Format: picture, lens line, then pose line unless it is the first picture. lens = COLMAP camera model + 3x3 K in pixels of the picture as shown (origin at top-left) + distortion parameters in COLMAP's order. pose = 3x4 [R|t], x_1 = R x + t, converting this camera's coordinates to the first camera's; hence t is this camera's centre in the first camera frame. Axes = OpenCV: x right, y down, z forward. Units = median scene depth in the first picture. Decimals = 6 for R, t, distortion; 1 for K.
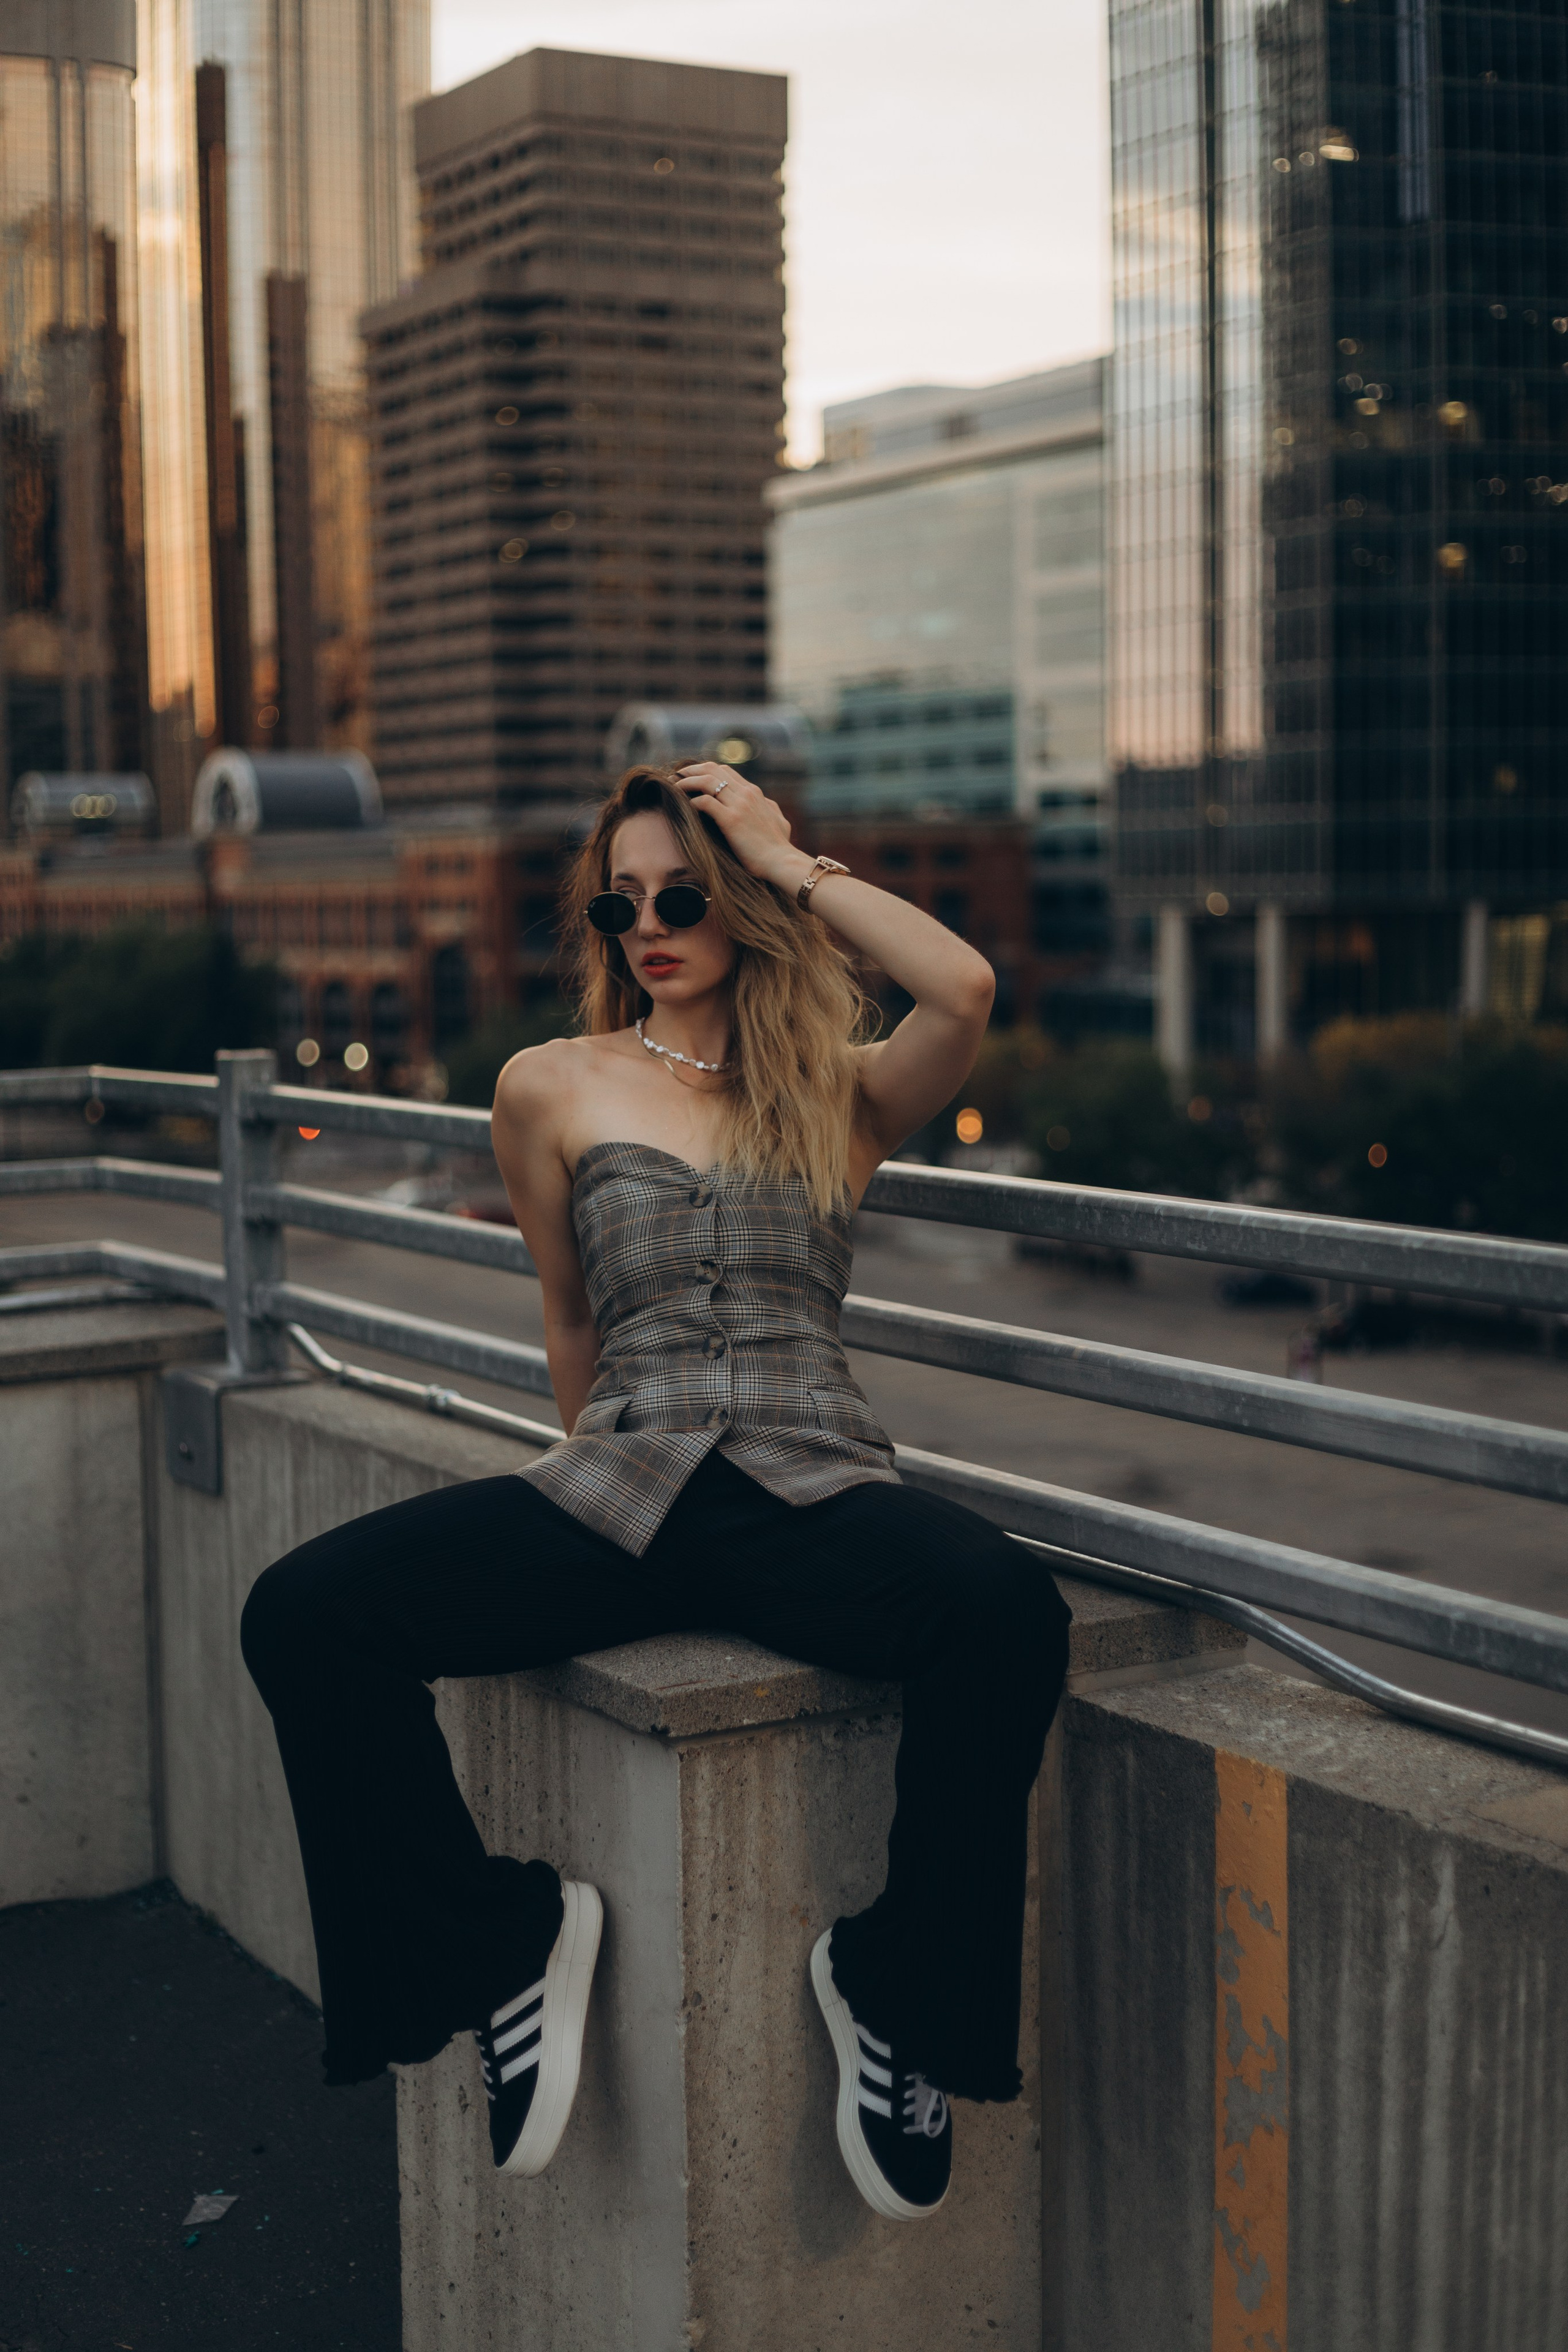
lens RADIAL K [[3376.8, 0, 784.0], [0, 3376.8, 1176.0], [0, 0, 1]] dist [0.221460, -1.375065]
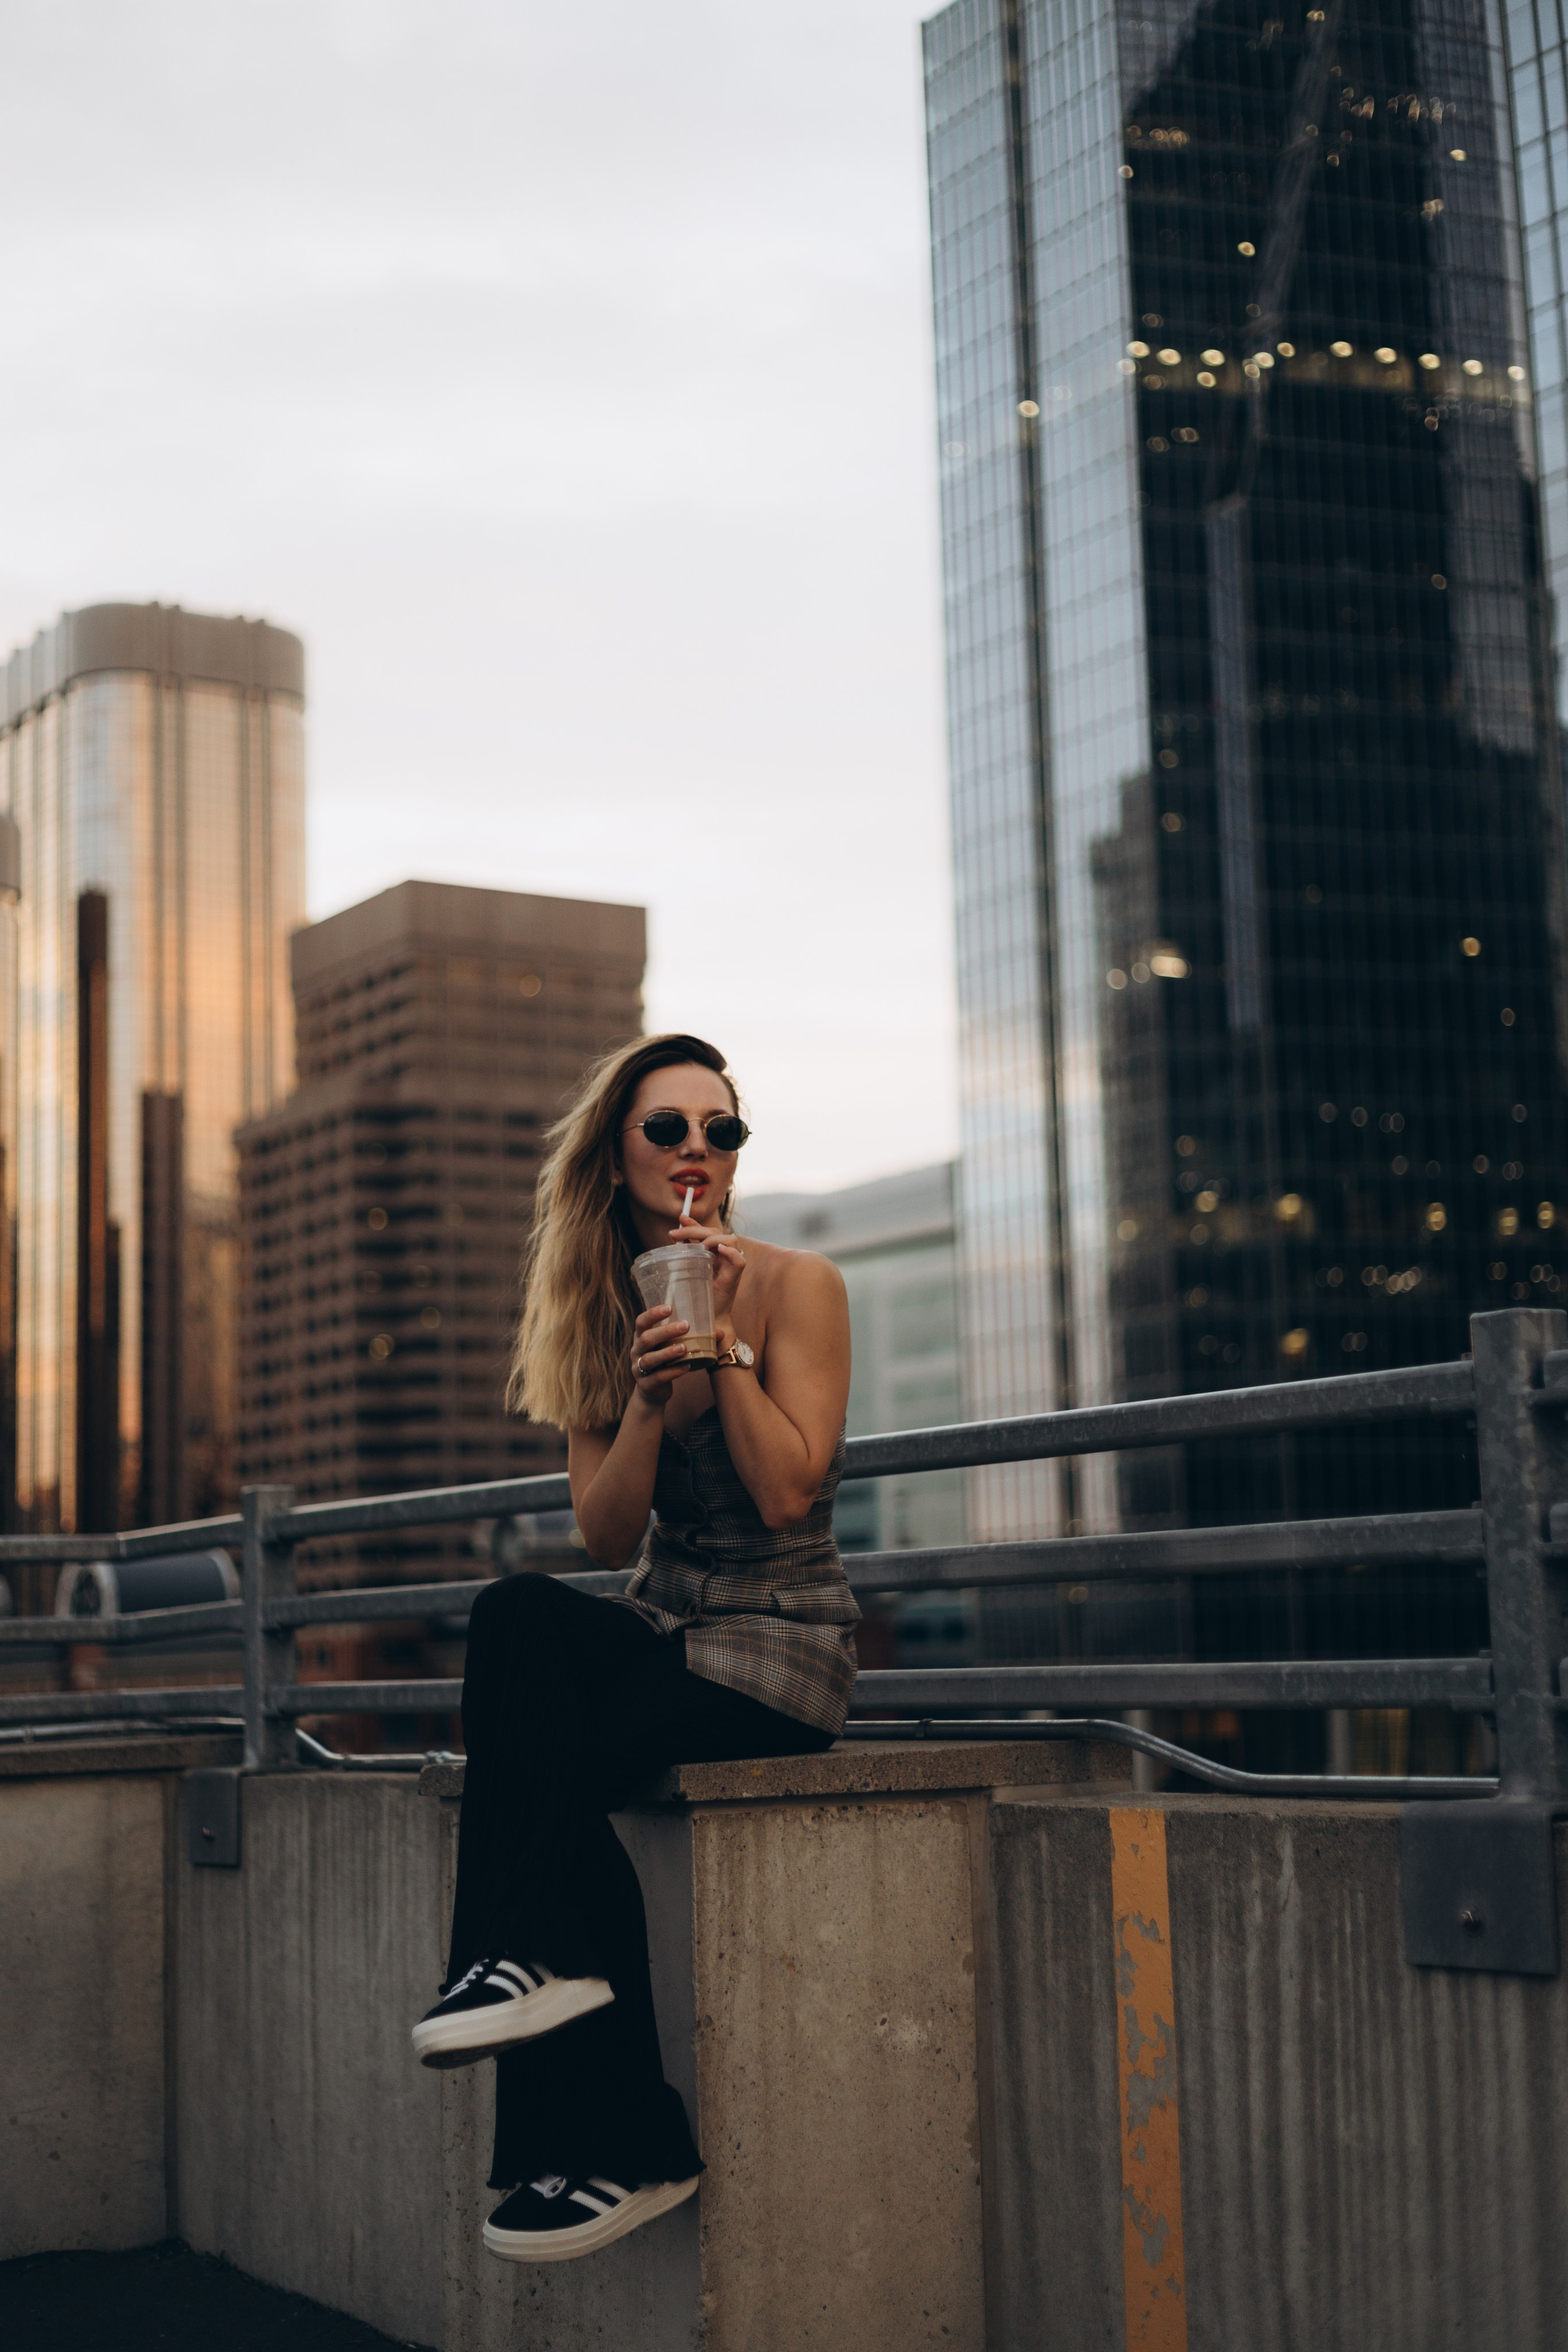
lens RADIAL K [[3376.8, 0, 784.0], [0, 3376.8, 1176.0], [0, 0, 1]] dist [0.221460, -1.375065]
pose [[0.999131, -0.005380, 0.041329, -0.027781], [0.014815, 0.972711, -0.231547, 0.132789], [-0.038956, 0.231958, 0.971945, -0.174410]]
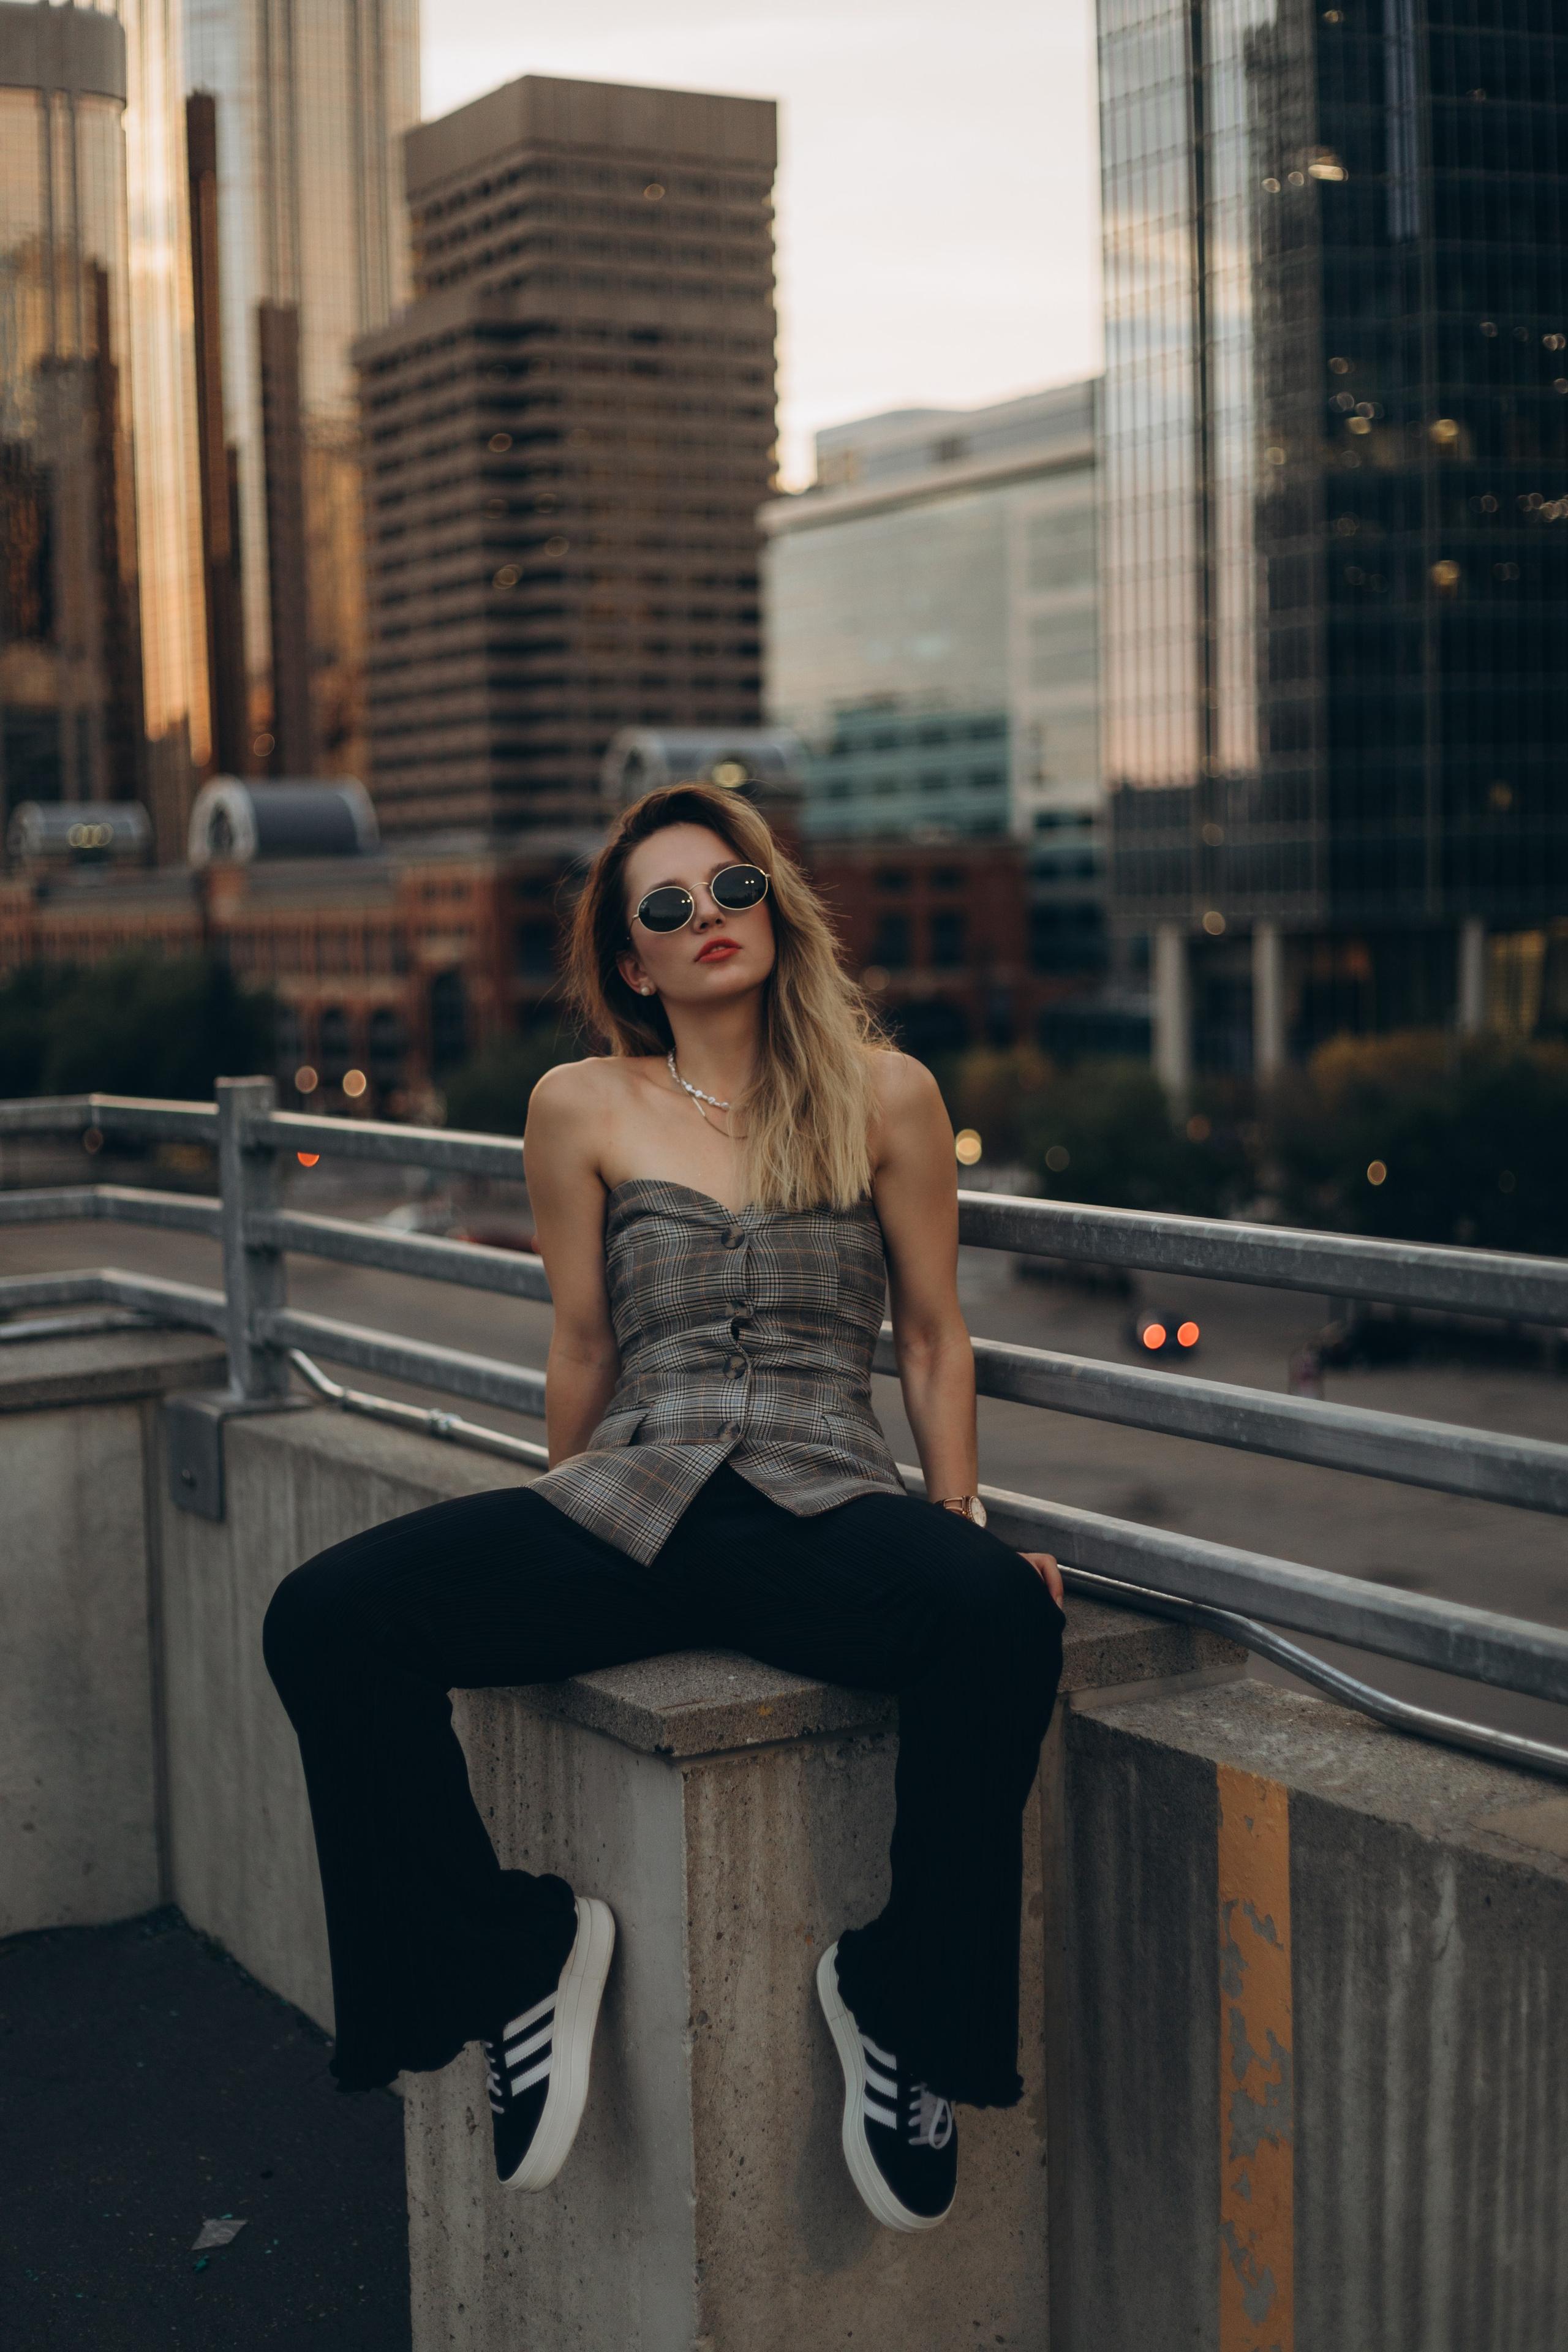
lens RADIAL K [[3378.9, 0, 784.0], [0, 3378.9, 1176.0], [0, 0, 1]] dist [0.217686, -1.358168]
pose [[0.999959, -0.009022, 0.000259, 0.000167], [0.009024, 0.999936, -0.006806, 0.000384], [-0.000197, 0.006808, 0.999977, -0.003430]]
